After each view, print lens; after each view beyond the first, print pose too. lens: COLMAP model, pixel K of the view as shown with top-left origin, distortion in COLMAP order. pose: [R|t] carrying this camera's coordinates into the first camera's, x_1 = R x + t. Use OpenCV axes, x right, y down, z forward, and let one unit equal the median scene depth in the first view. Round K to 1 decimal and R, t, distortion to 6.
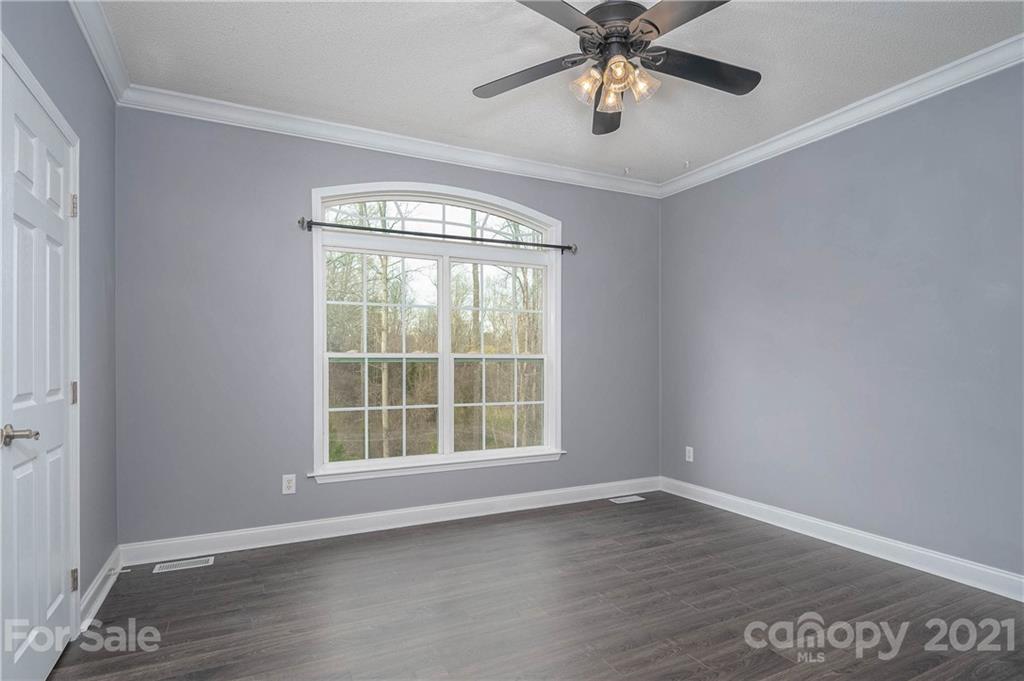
lens RADIAL K [[538.6, 0, 509.5], [0, 538.6, 377.5], [0, 0, 1]] dist [-0.000050, 0.000211]
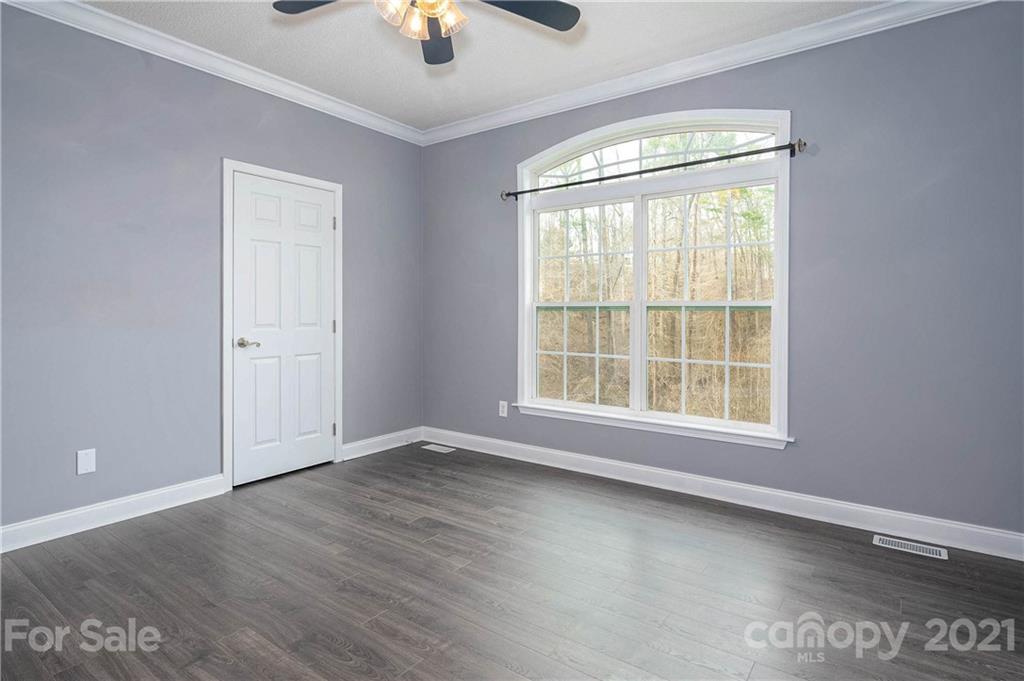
lens RADIAL K [[533.0, 0, 508.6], [0, 533.0, 325.6], [0, 0, 1]] dist [0.001826, 0.000831]
pose [[0.462131, 0.025830, -0.886435, 0.593369], [-0.031330, 0.999427, 0.012789, -0.007794], [0.886258, 0.021862, 0.462675, 0.388097]]
